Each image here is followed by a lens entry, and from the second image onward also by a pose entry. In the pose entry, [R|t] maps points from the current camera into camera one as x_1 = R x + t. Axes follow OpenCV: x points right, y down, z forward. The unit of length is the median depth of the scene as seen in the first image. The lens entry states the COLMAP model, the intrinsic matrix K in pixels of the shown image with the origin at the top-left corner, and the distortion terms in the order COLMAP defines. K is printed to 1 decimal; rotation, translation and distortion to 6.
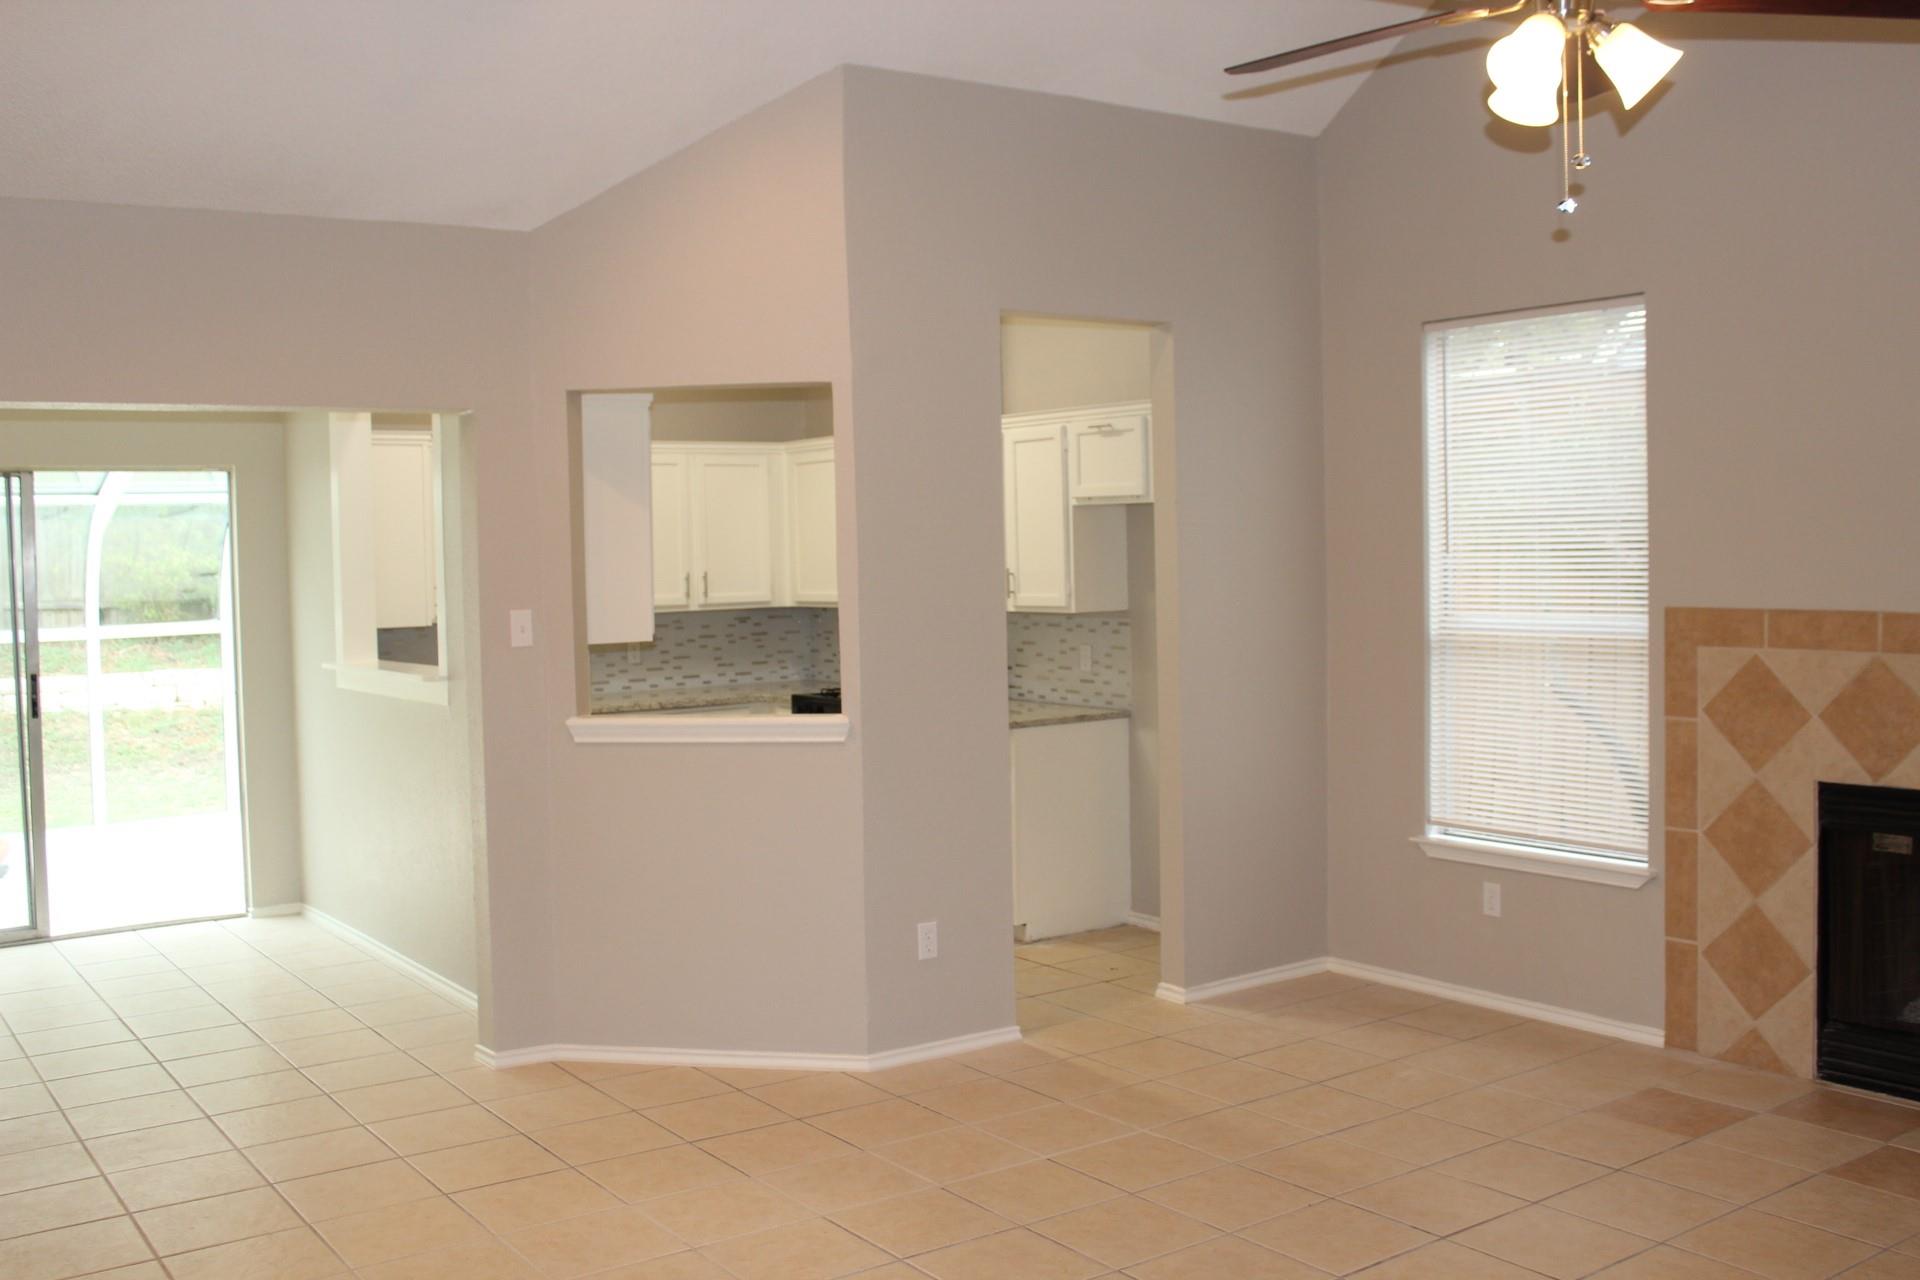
lens RADIAL K [[1831.5, 0, 946.7], [0, 1831.5, 644.6], [0, 0, 1]] dist [-0.069638, 0.000000]
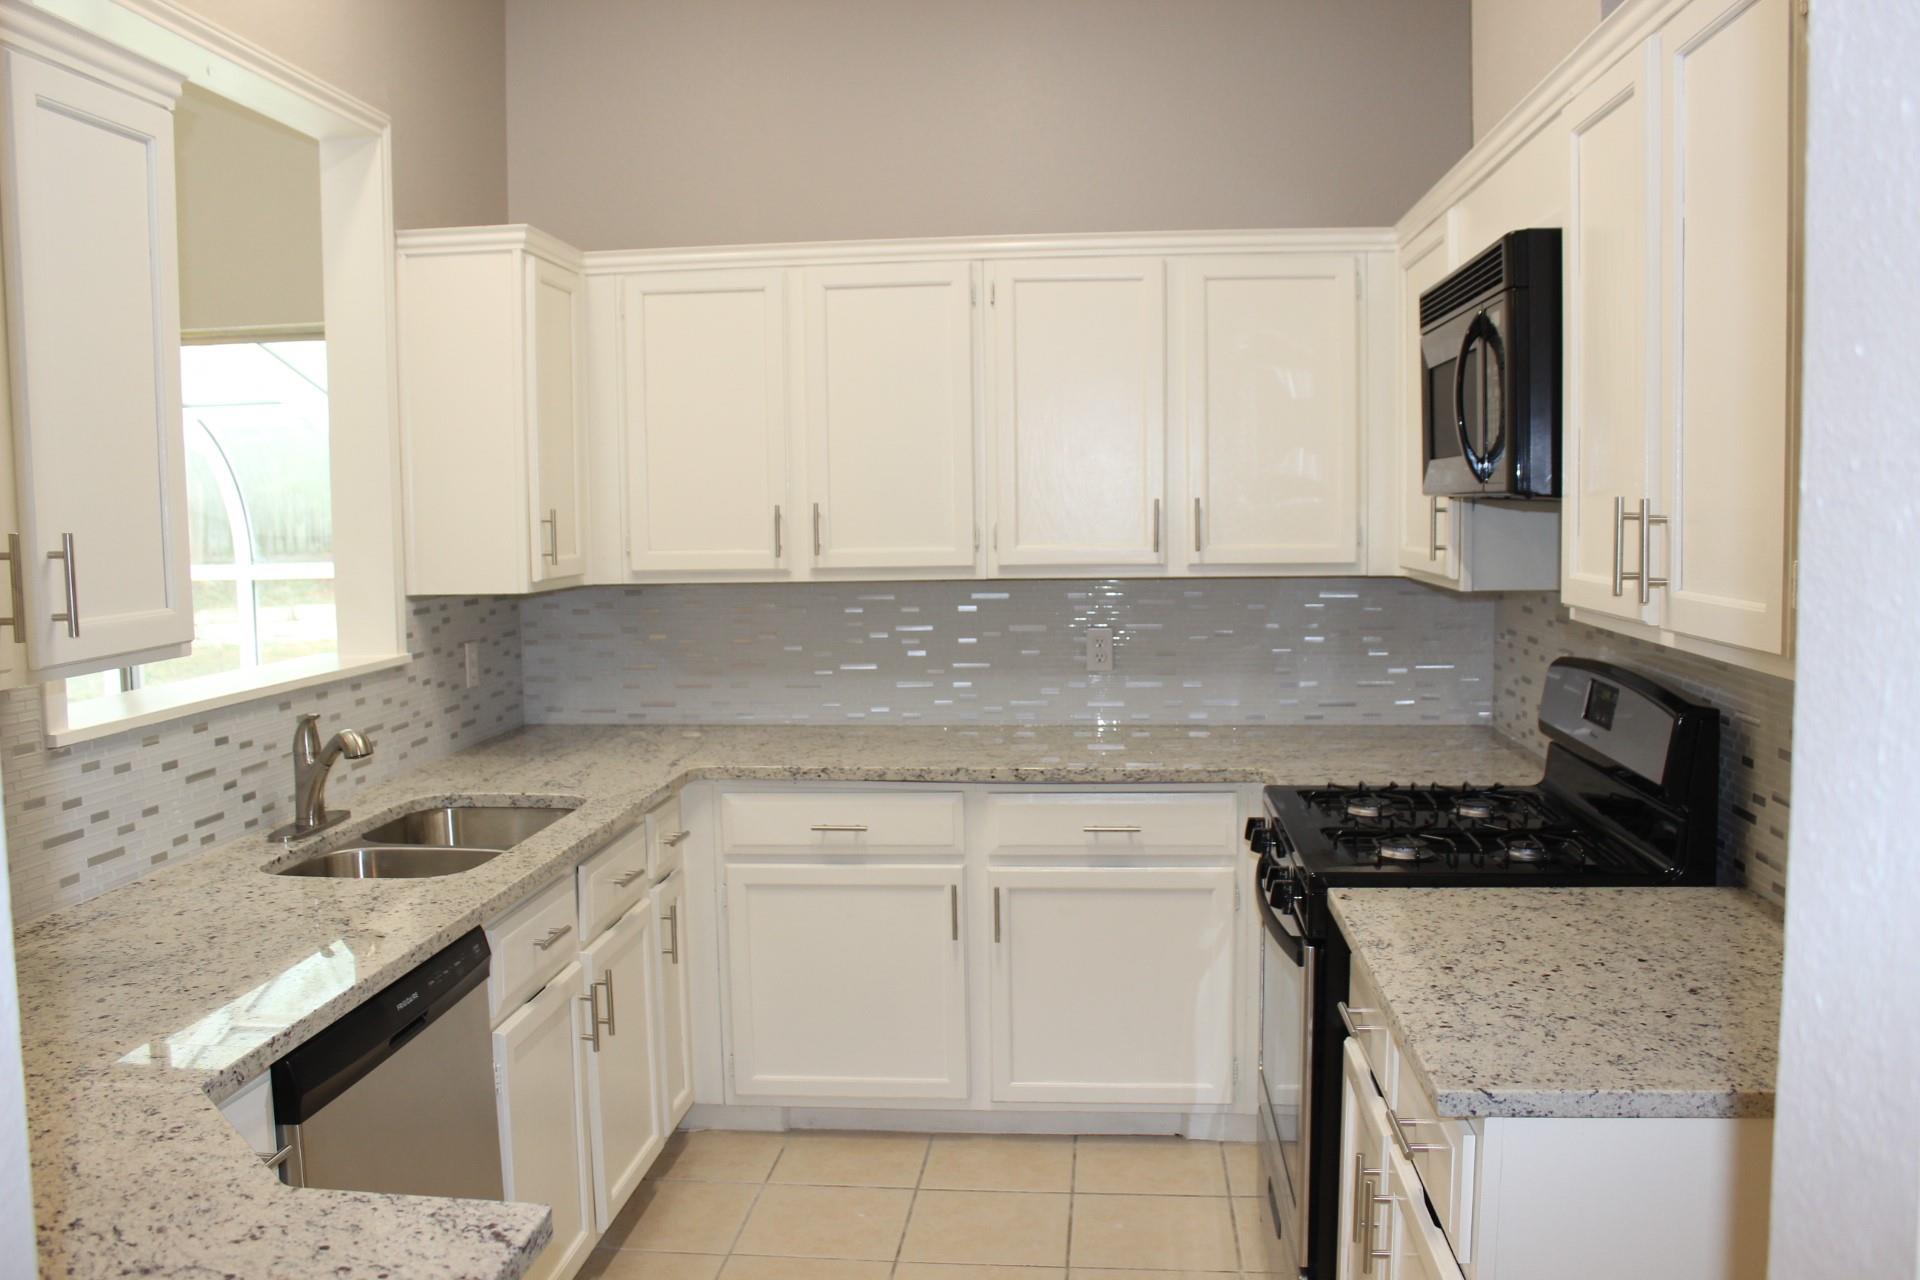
lens RADIAL K [[1600.0, 0, 960.0], [0, 1600.0, 638.7], [0, 0, 1]] dist [-0.163946, 0.137963]
pose [[0.759203, 0.070685, -0.647005, 0.096747], [-0.039730, 0.997264, 0.062330, -0.026654], [0.649640, -0.021616, 0.759934, 0.639539]]
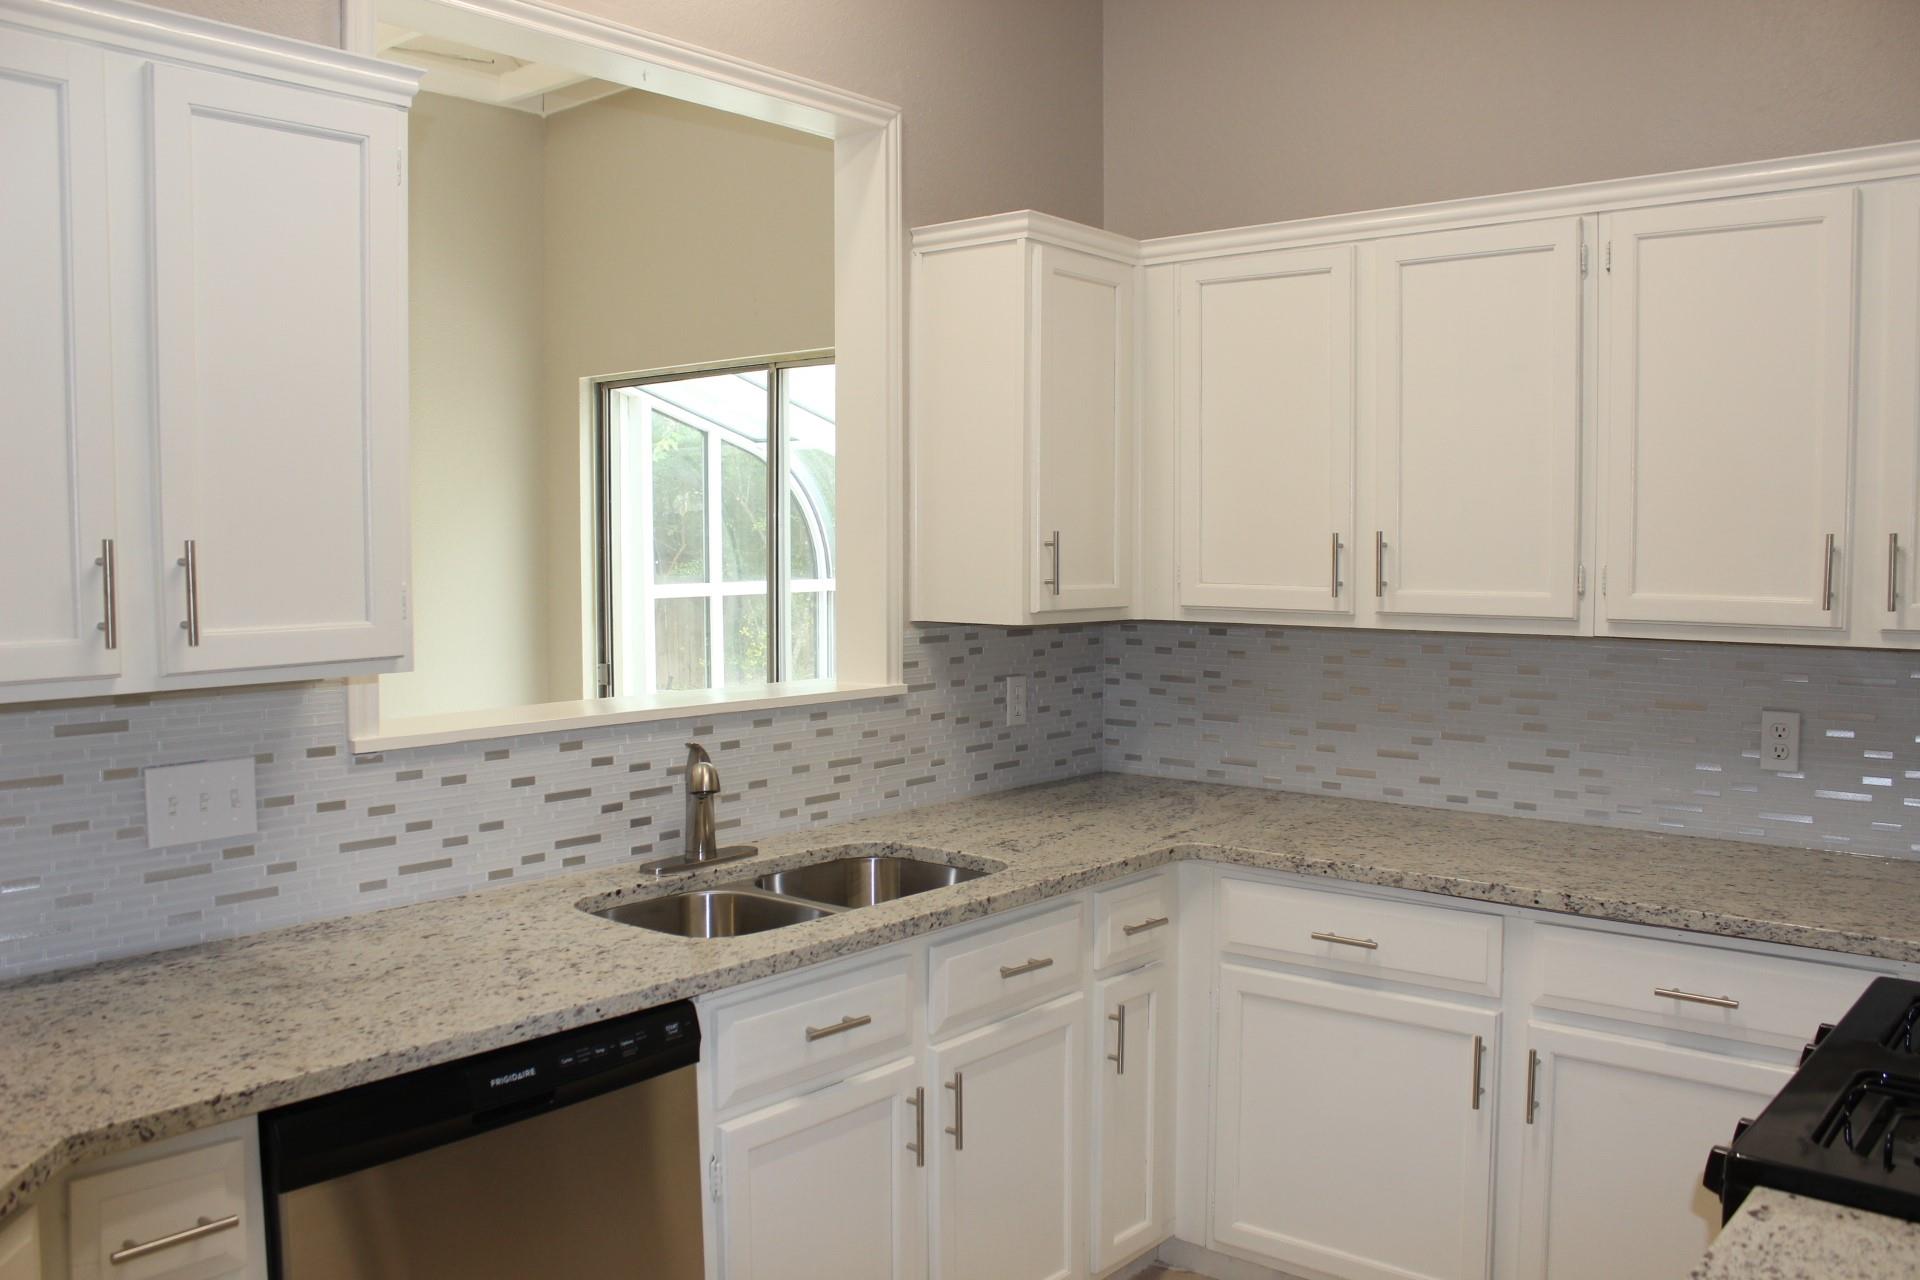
lens RADIAL K [[1600.0, 0, 959.1], [0, 1600.0, 637.1], [0, 0, 1]] dist [-0.163946, 0.137963]
pose [[0.253309, 0.085493, -0.963600, 0.096070], [-0.059619, 0.995573, 0.072657, -0.031421], [0.965547, 0.039045, 0.257285, 0.767304]]
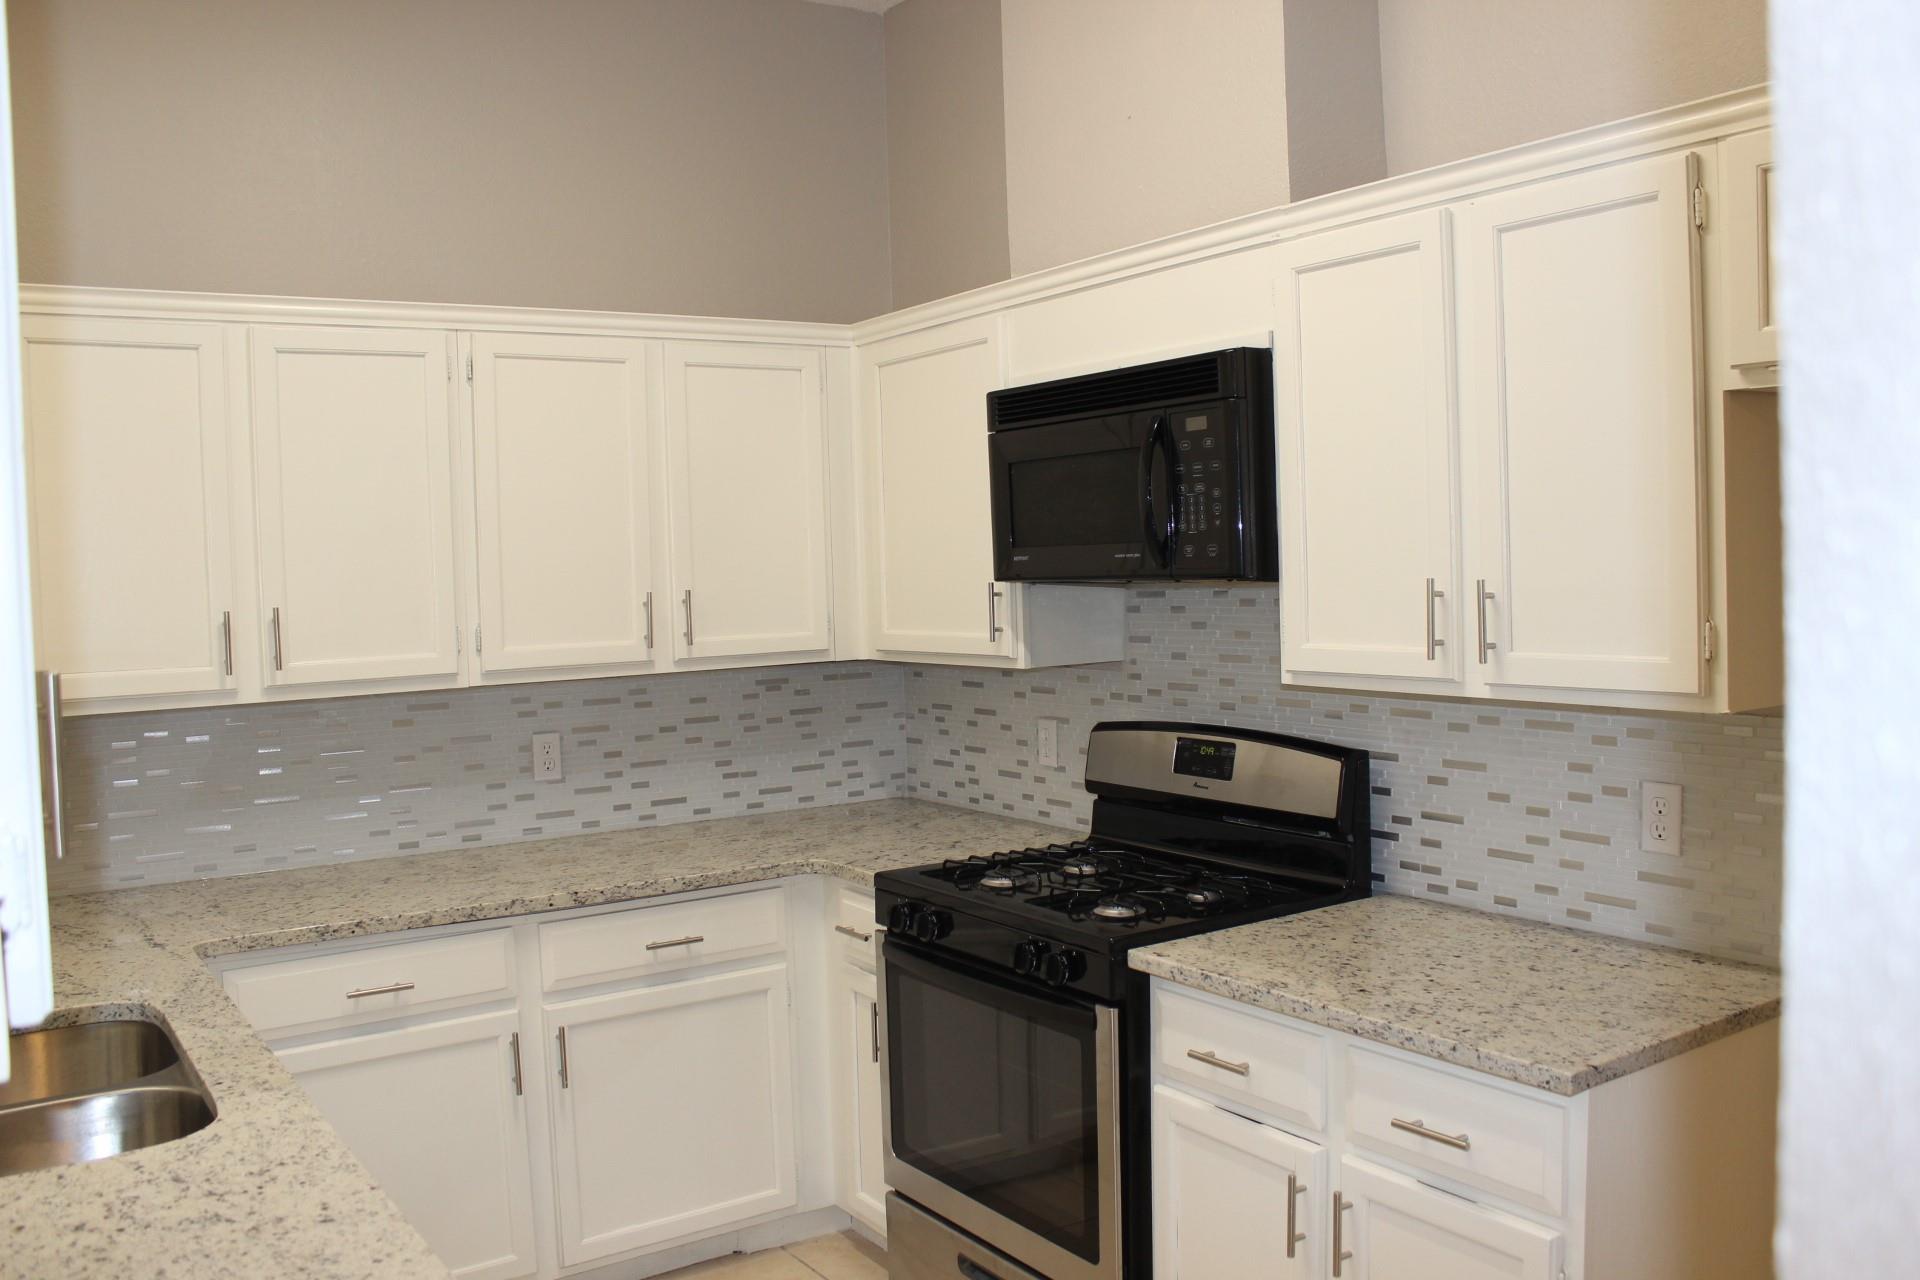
lens RADIAL K [[1600.0, 0, 961.6], [0, 1600.0, 649.8], [0, 0, 1]] dist [-0.163946, 0.137963]
pose [[0.999779, -0.004932, -0.020452, -0.053521], [0.004959, 0.999987, 0.001287, -0.024920], [0.020445, -0.001388, 0.999790, 0.594933]]
